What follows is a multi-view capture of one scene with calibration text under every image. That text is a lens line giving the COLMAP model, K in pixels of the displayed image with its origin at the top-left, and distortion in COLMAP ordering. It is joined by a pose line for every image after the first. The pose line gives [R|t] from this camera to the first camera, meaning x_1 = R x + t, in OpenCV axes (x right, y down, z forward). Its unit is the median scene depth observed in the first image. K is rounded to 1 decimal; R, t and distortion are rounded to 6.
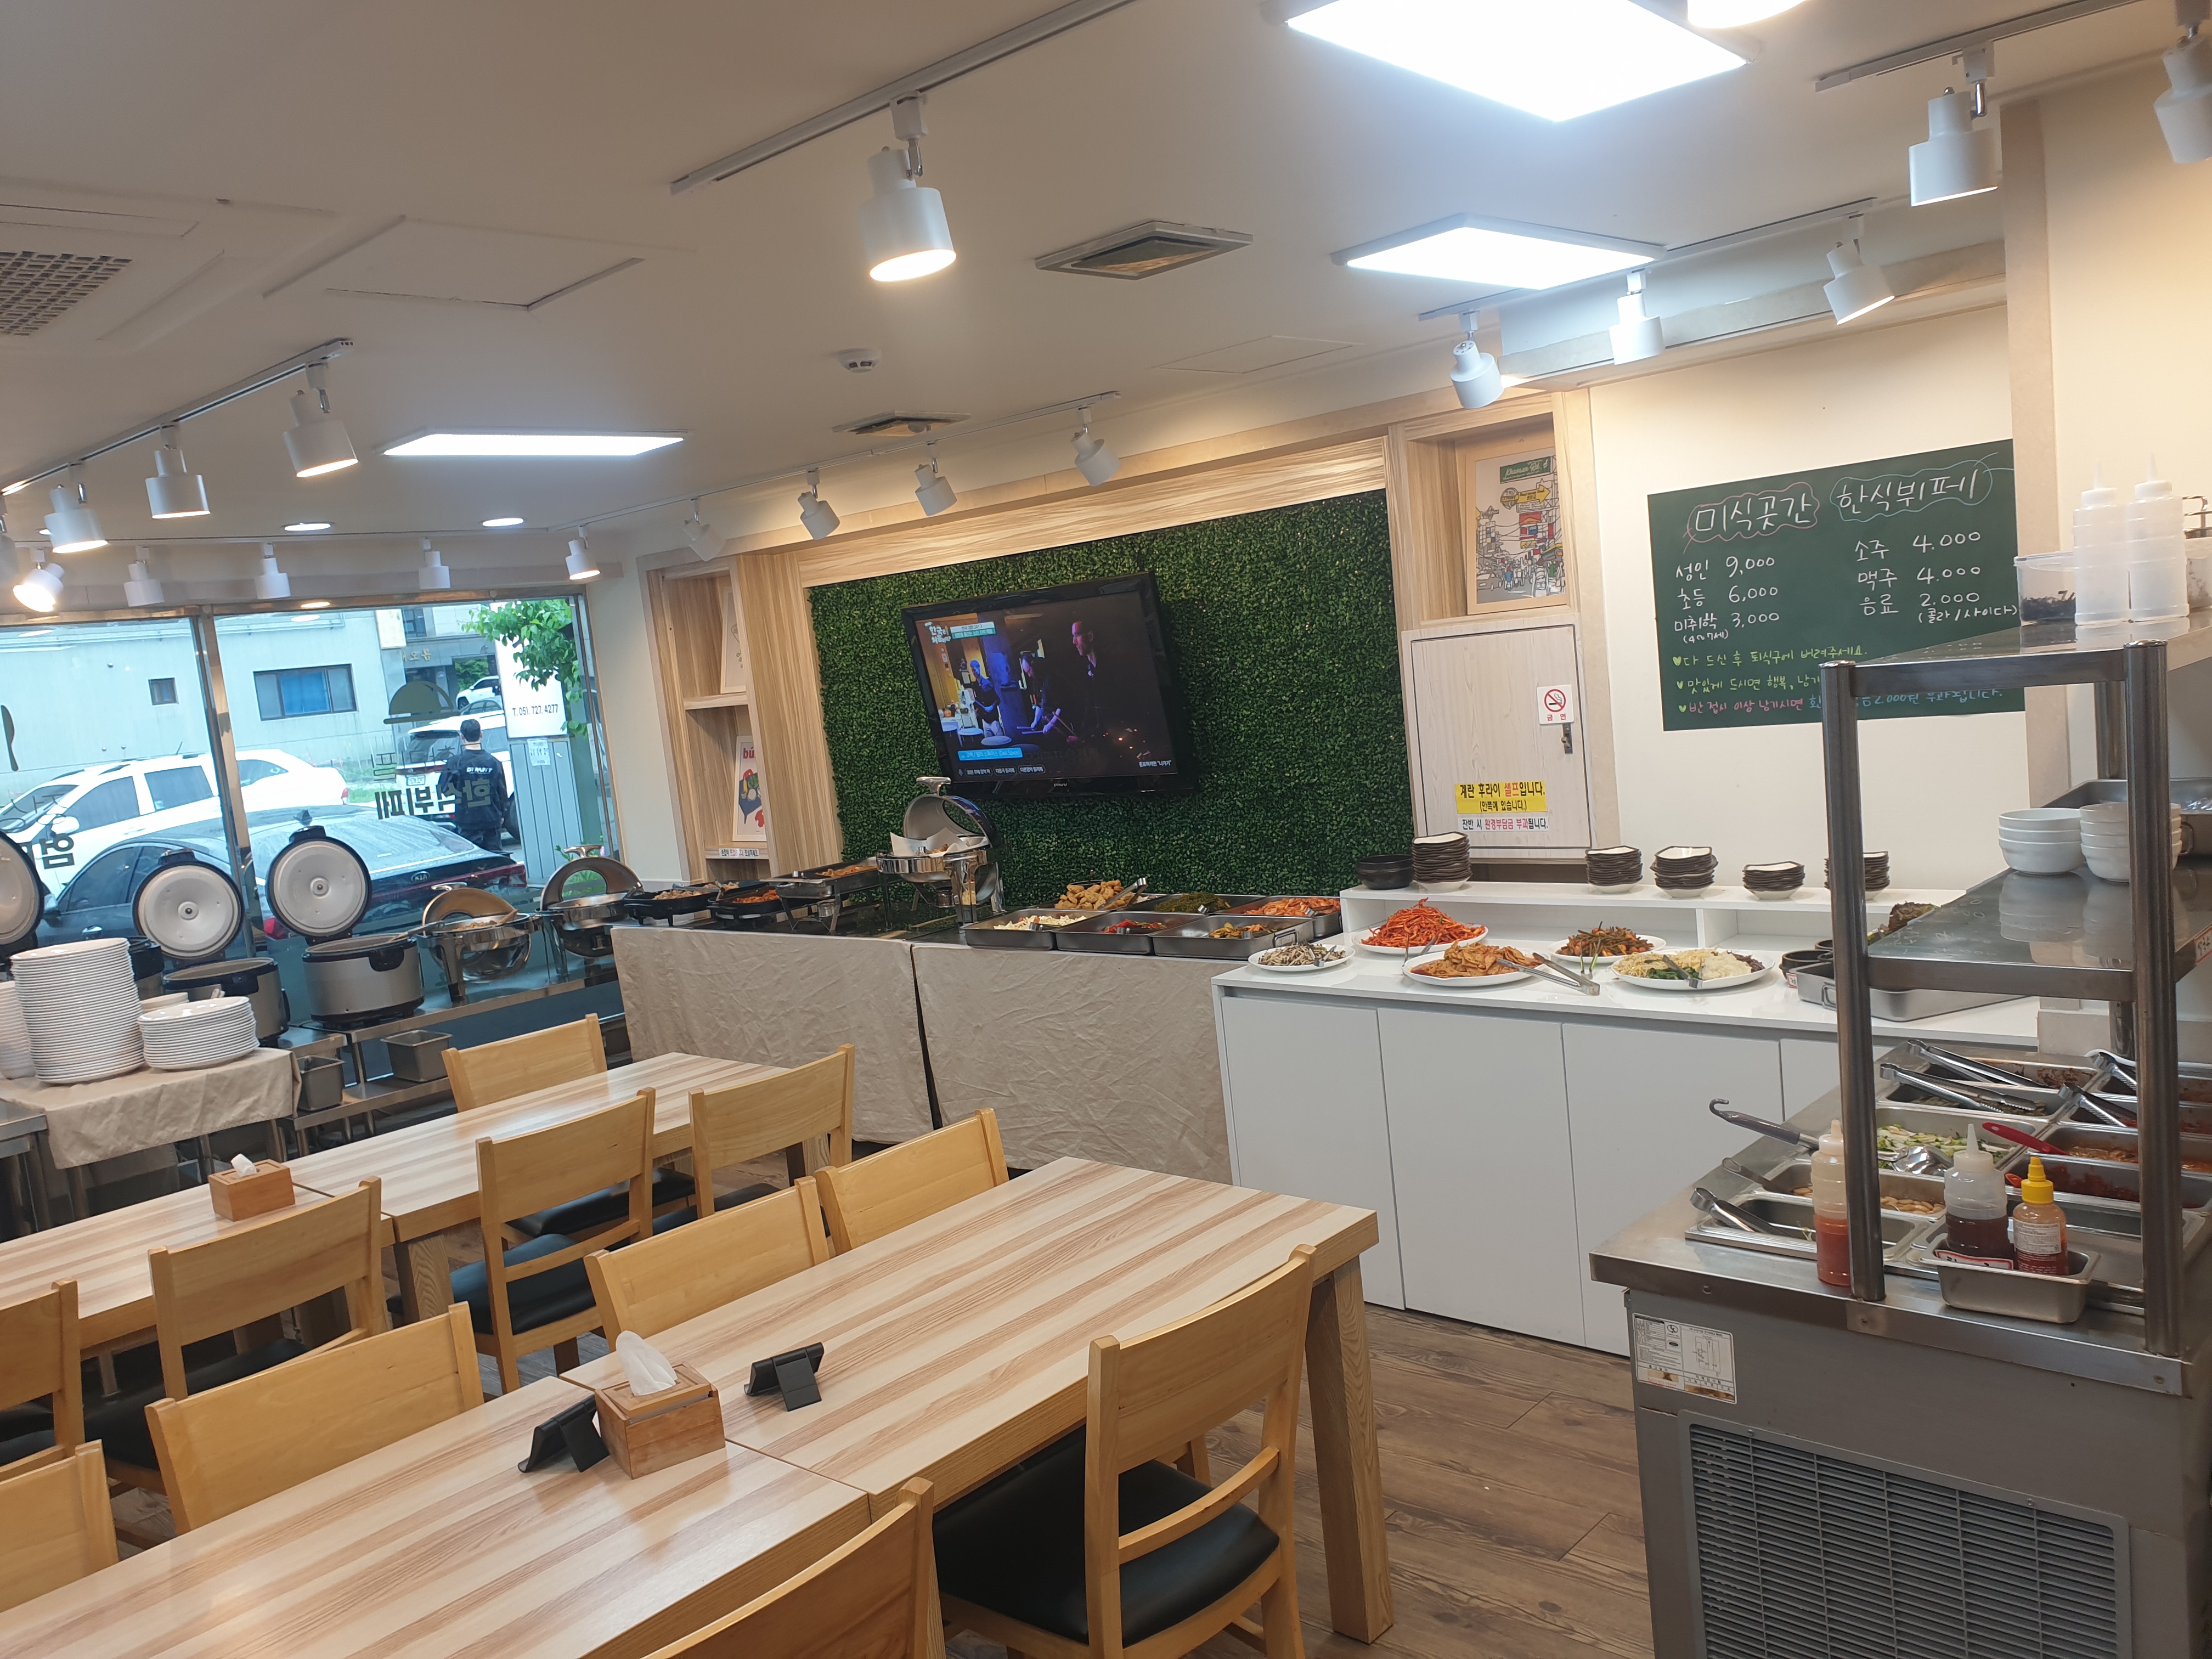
lens RADIAL K [[1661.1, 0, 1106.0], [0, 1661.1, 829.5], [0, 0, 1]] dist [-0.009502, -0.001883]
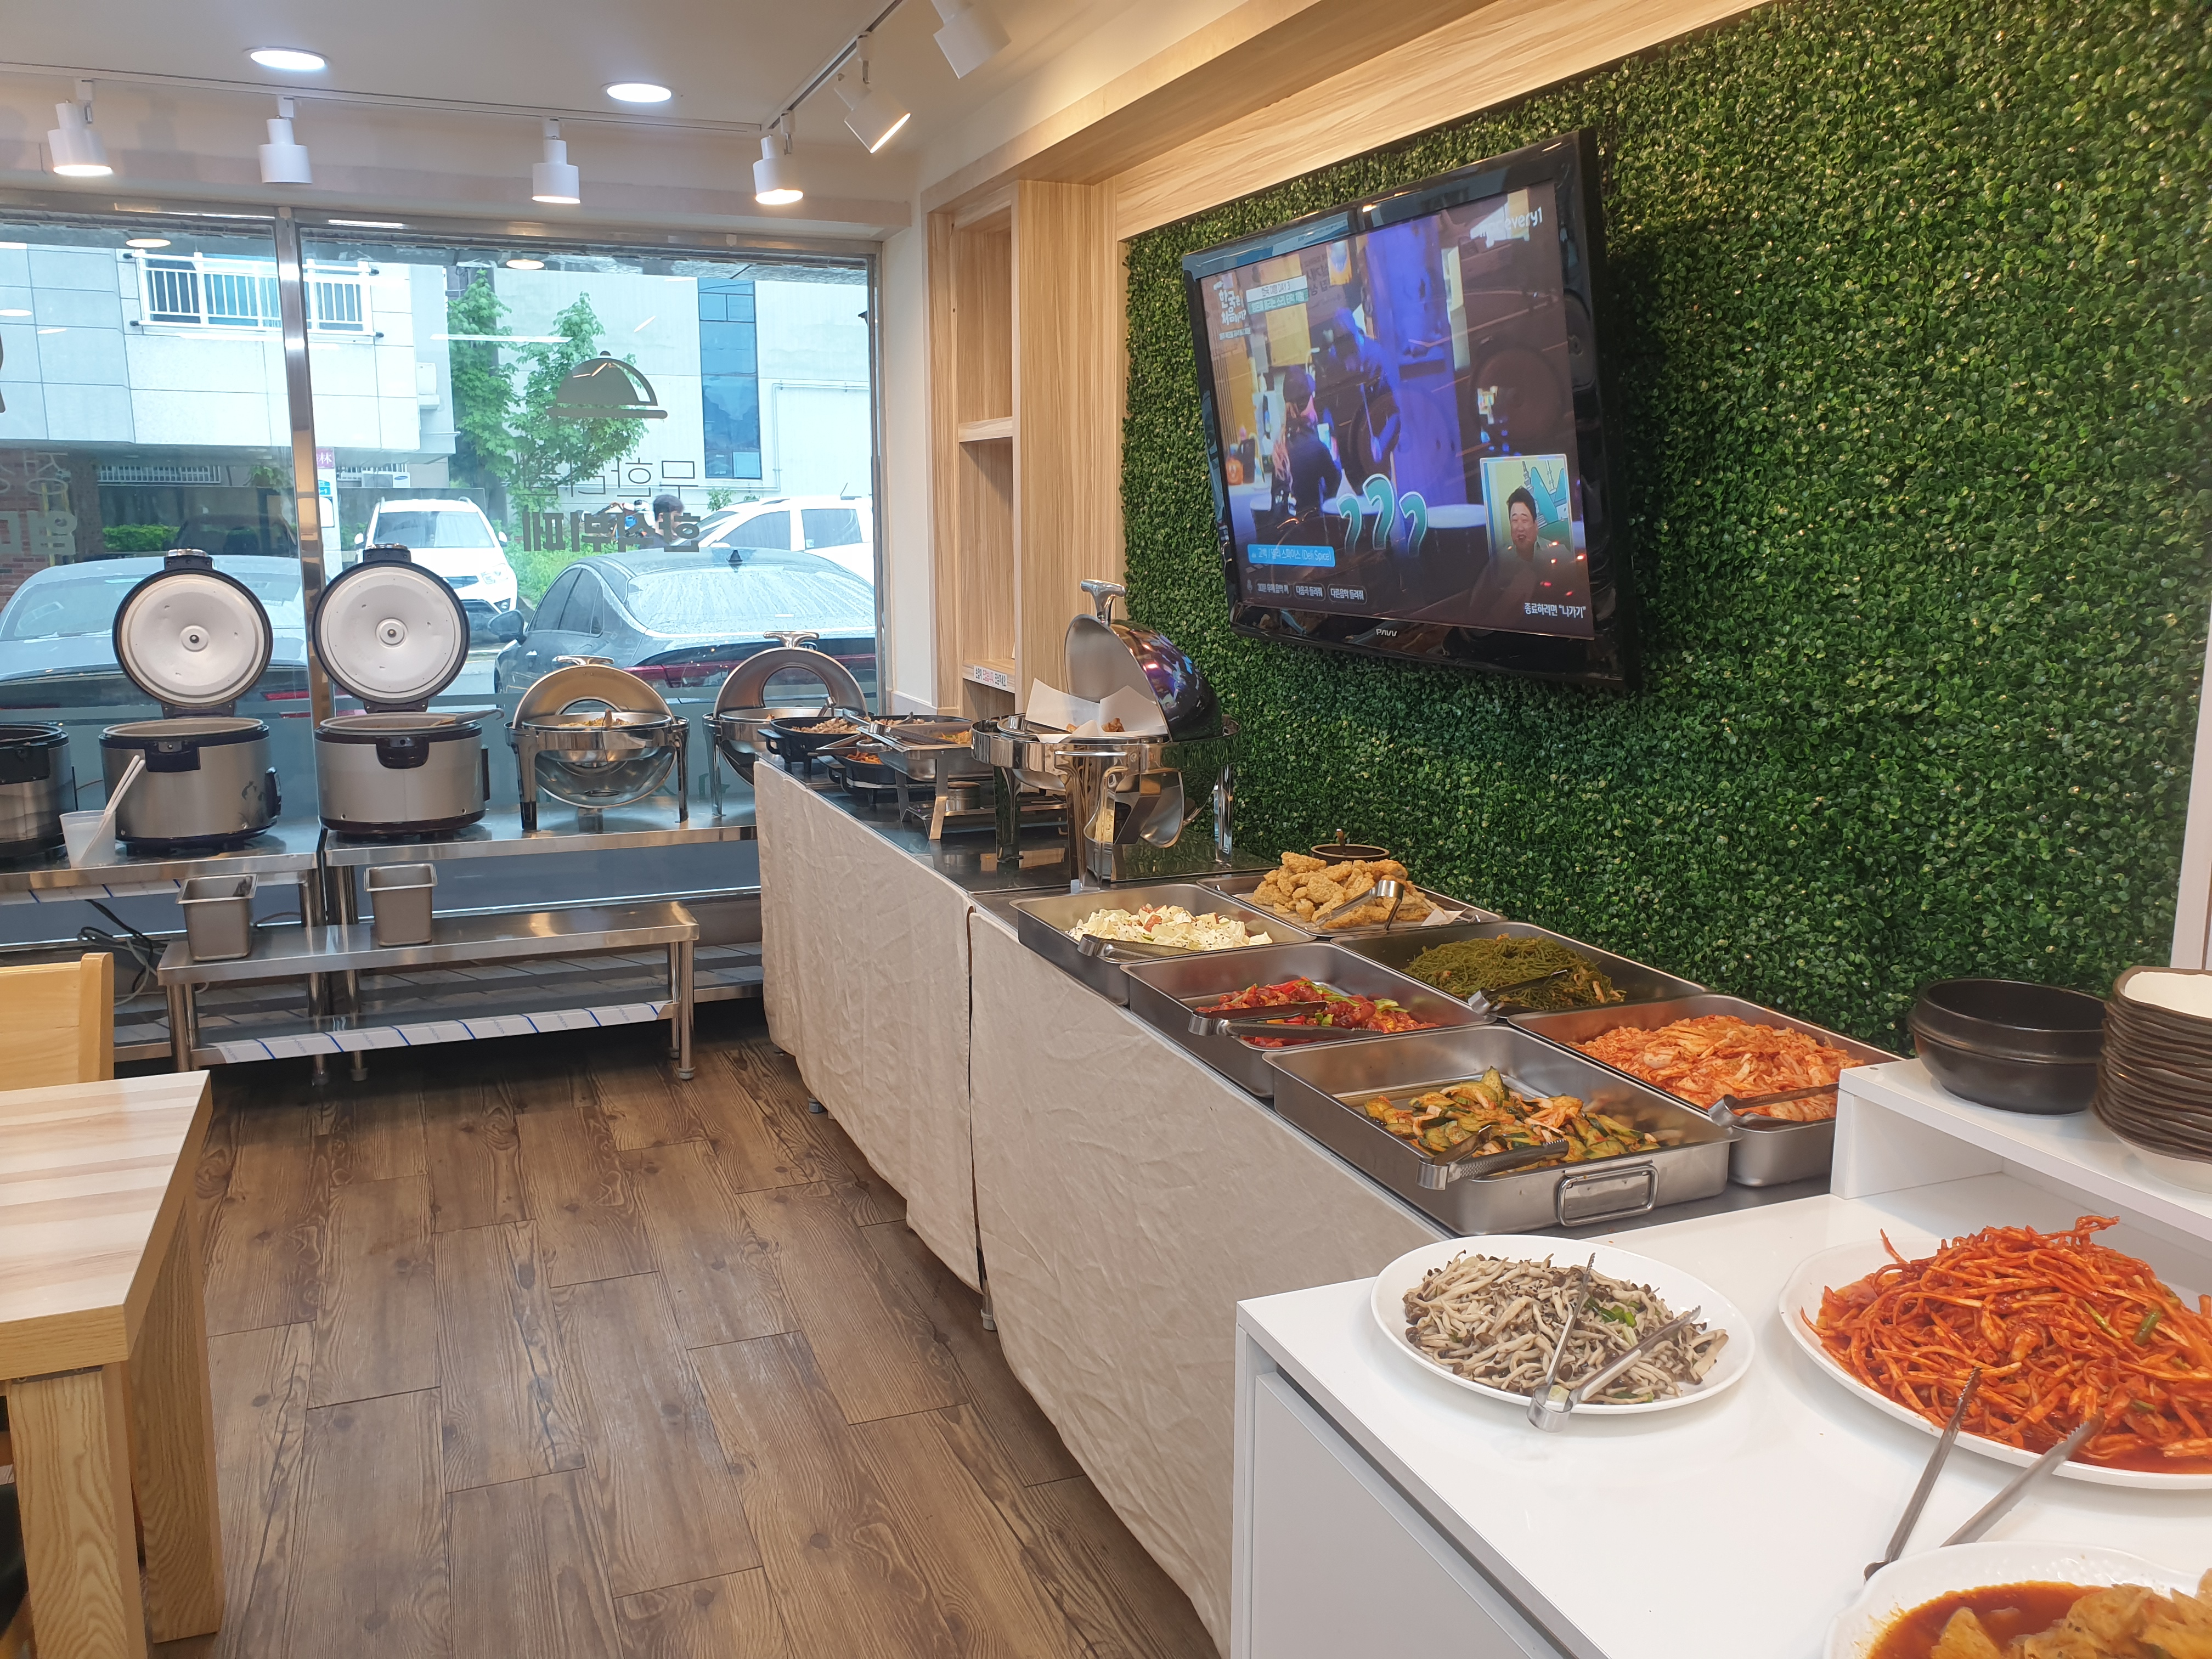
lens RADIAL K [[1681.0, 0, 1106.0], [0, 1681.0, 829.5], [0, 0, 1]] dist [-0.056461, 0.047318]
pose [[0.887800, 0.189082, -0.419593, 0.118018], [-0.144275, 0.980092, 0.136394, -0.026049], [0.437030, -0.060554, 0.897406, 0.549374]]
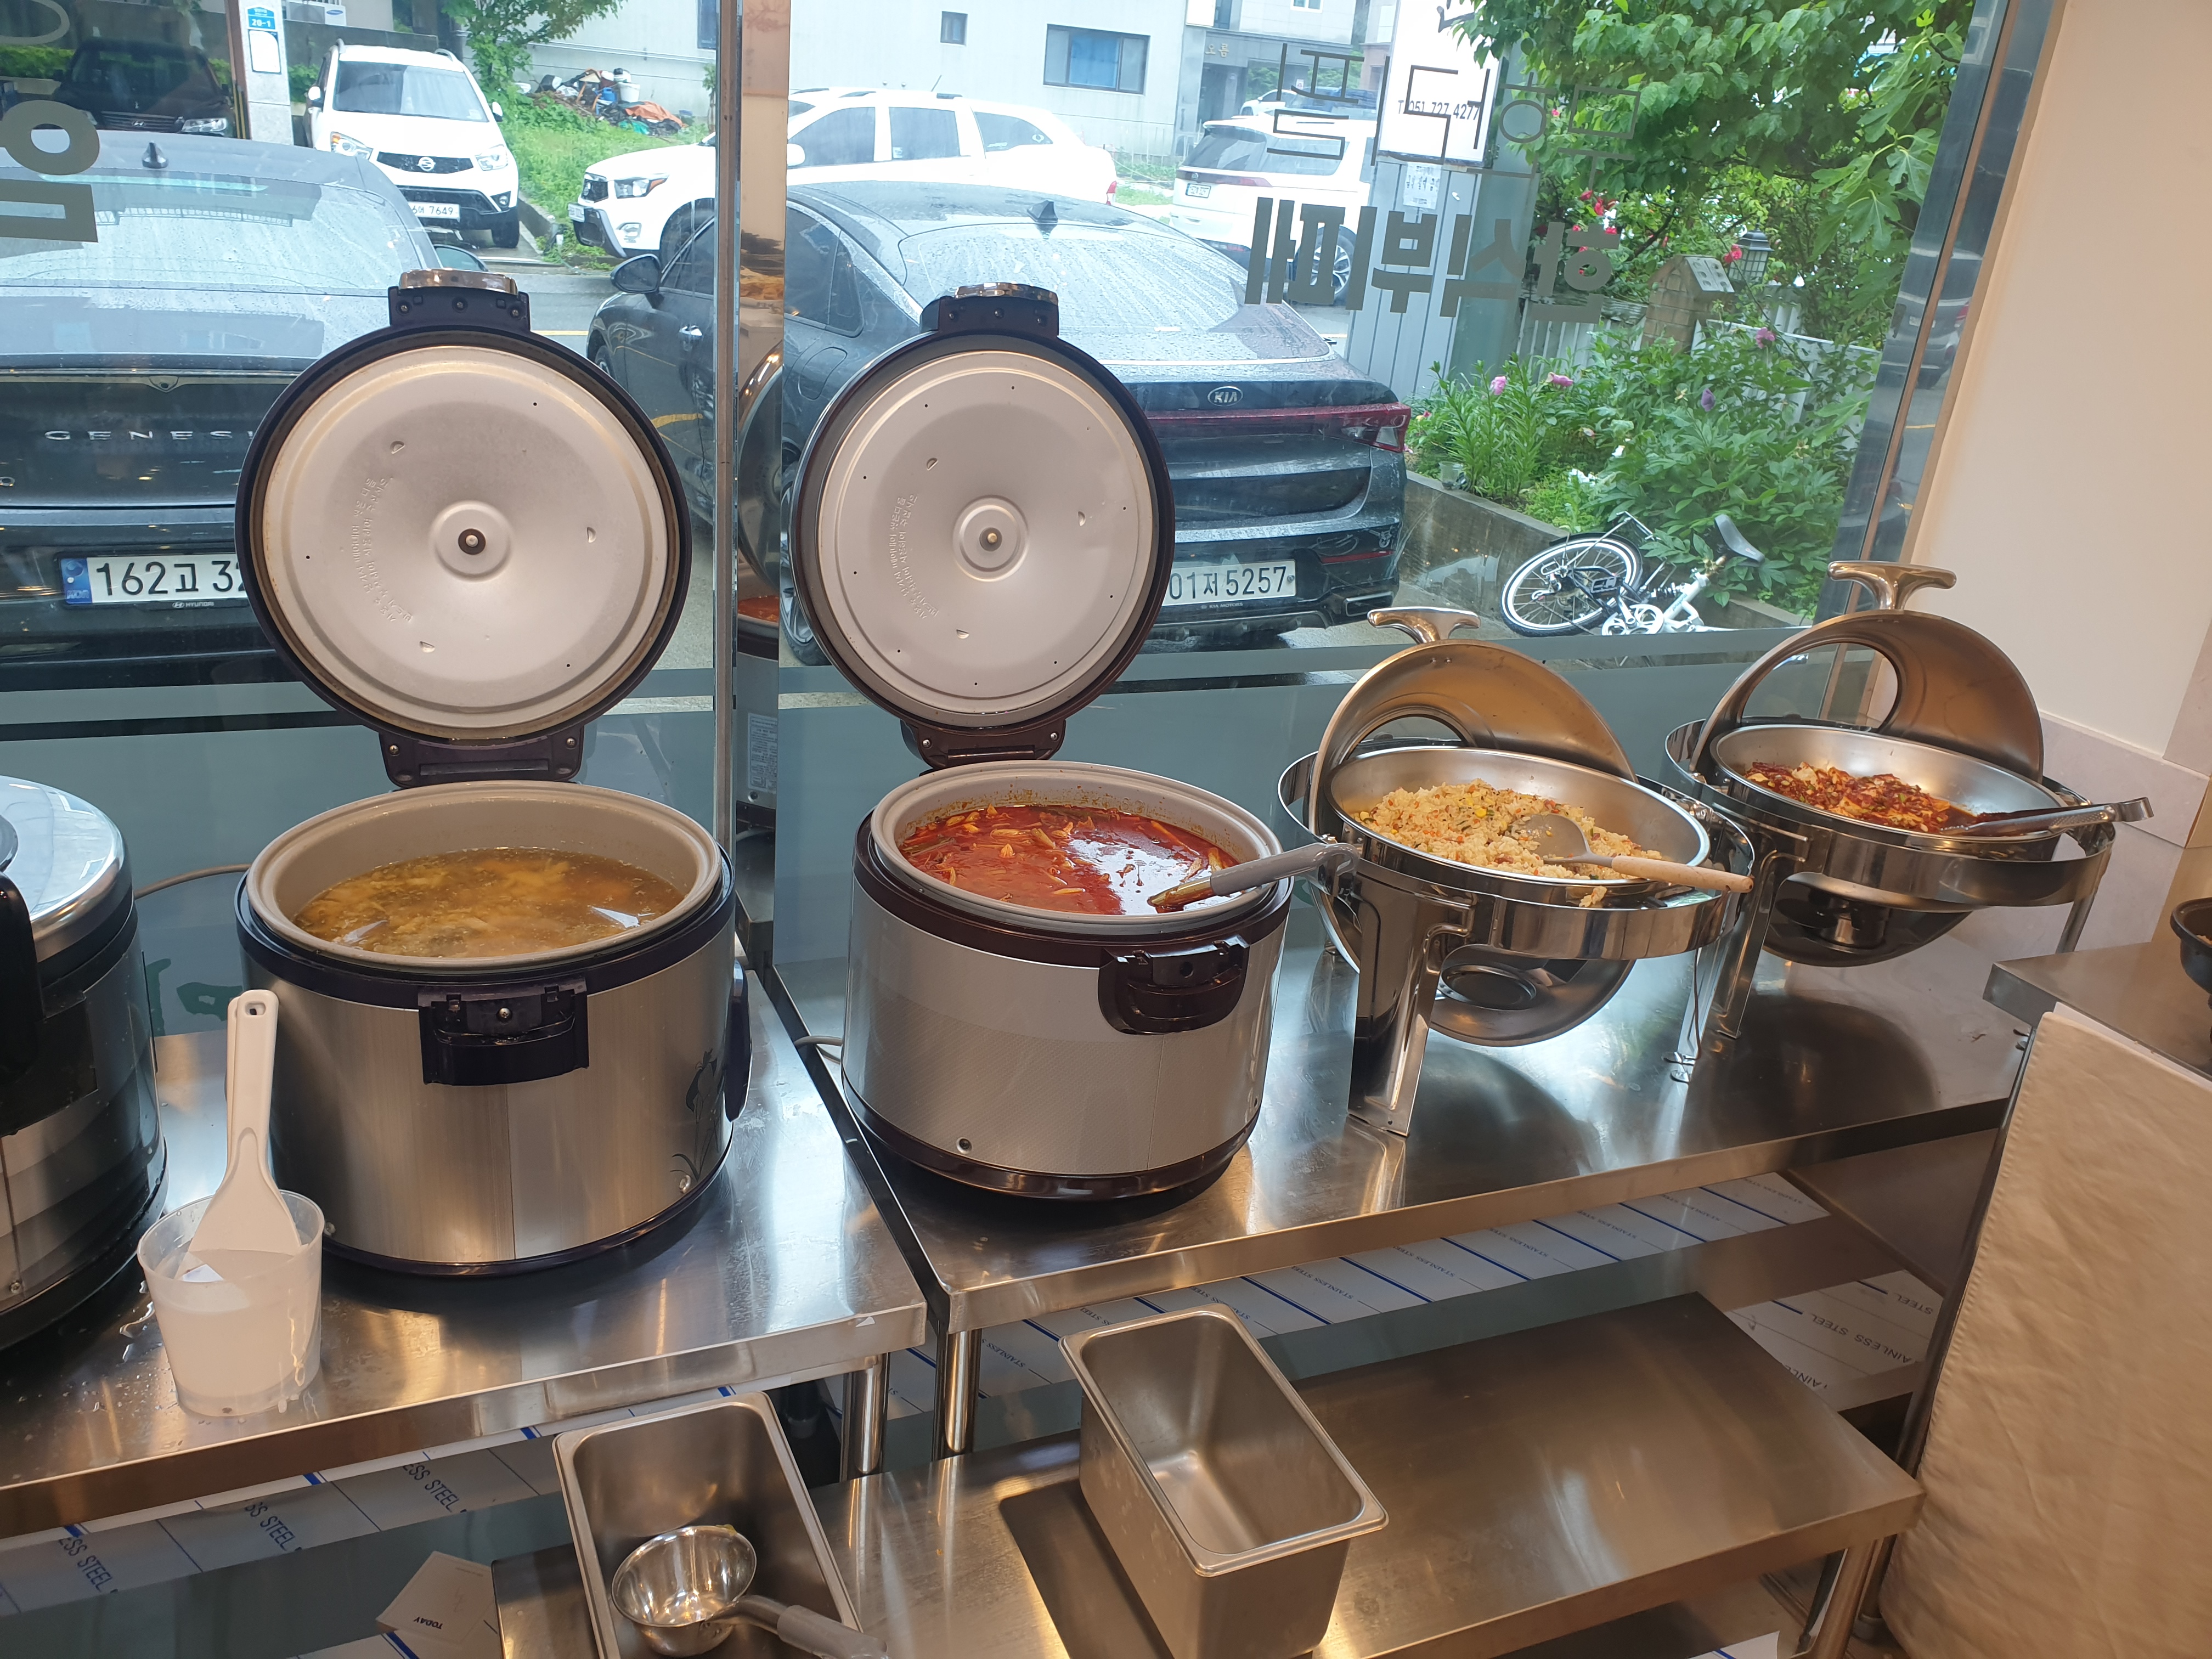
lens RADIAL K [[1681.0, 0, 1106.0], [0, 1681.0, 829.5], [0, 0, 1]] dist [-0.056461, 0.047318]
pose [[0.886018, 0.338703, -0.316626, -0.403034], [-0.232231, 0.915253, 0.329213, -0.013480], [0.401298, -0.218158, 0.889588, 0.855467]]
